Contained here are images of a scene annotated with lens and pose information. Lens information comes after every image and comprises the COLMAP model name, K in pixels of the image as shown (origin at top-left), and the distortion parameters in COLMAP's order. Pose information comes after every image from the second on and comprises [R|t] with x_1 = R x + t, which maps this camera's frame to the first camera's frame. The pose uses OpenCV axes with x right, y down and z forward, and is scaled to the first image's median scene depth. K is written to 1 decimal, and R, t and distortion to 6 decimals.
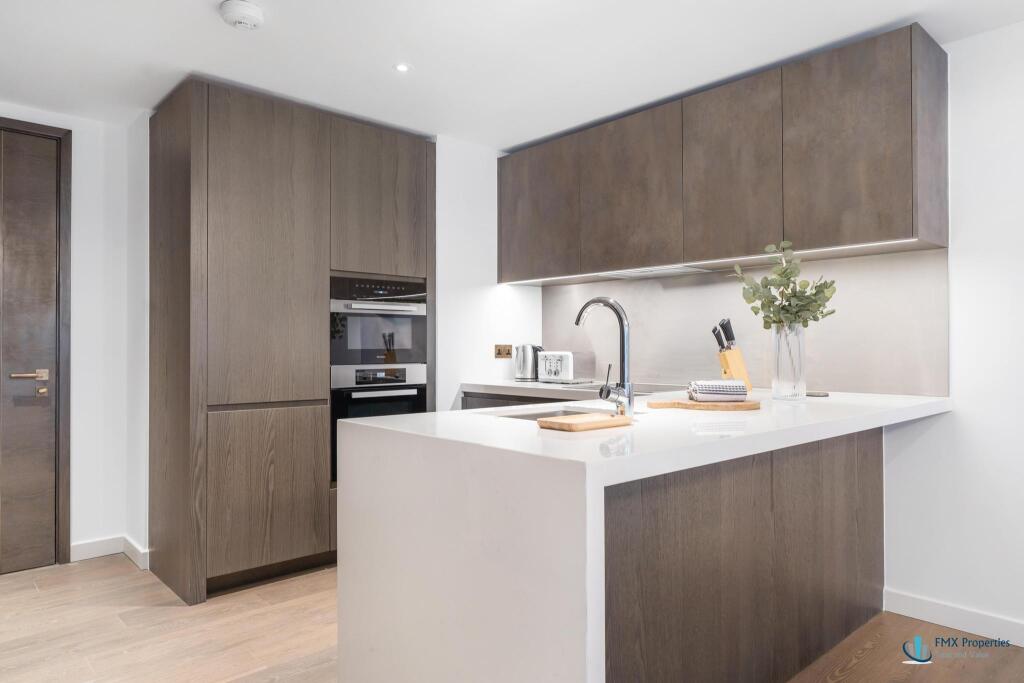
lens RADIAL K [[656.1, 0, 511.6], [0, 656.1, 341.9], [0, 0, 1]] dist [-0.005399, -0.000701]
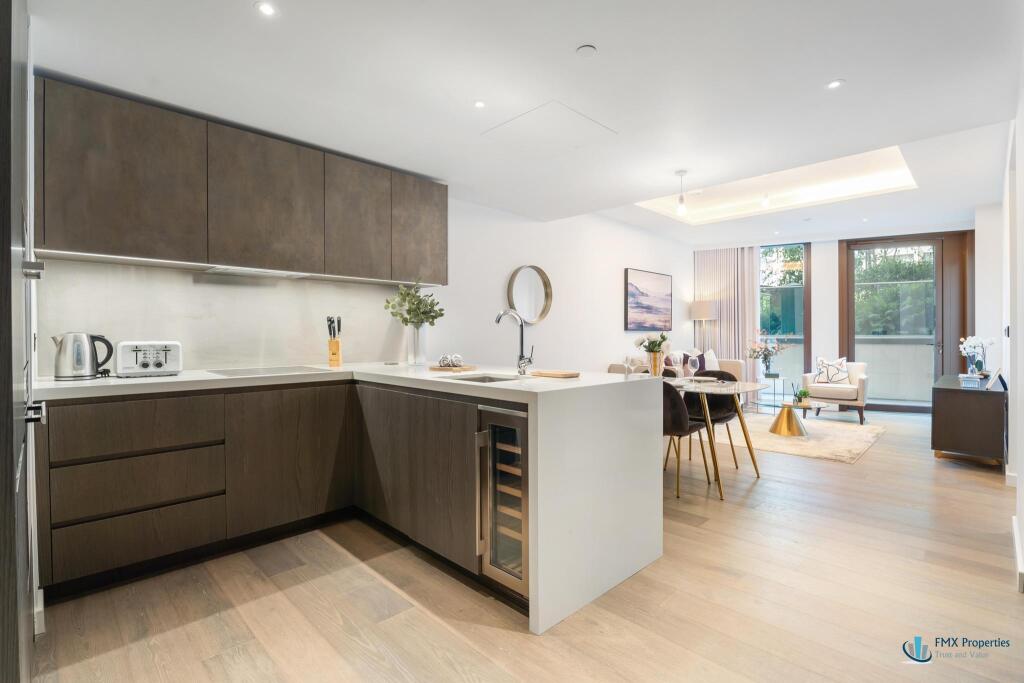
lens RADIAL K [[462.8, 0, 511.5], [0, 462.8, 338.3], [0, 0, 1]] dist [0.002501, 0.000144]
pose [[-0.029751, -0.008657, 0.999520, -0.702824], [-0.008312, 0.999930, 0.008413, 0.001520], [-0.999523, -0.008057, -0.029821, 0.634075]]
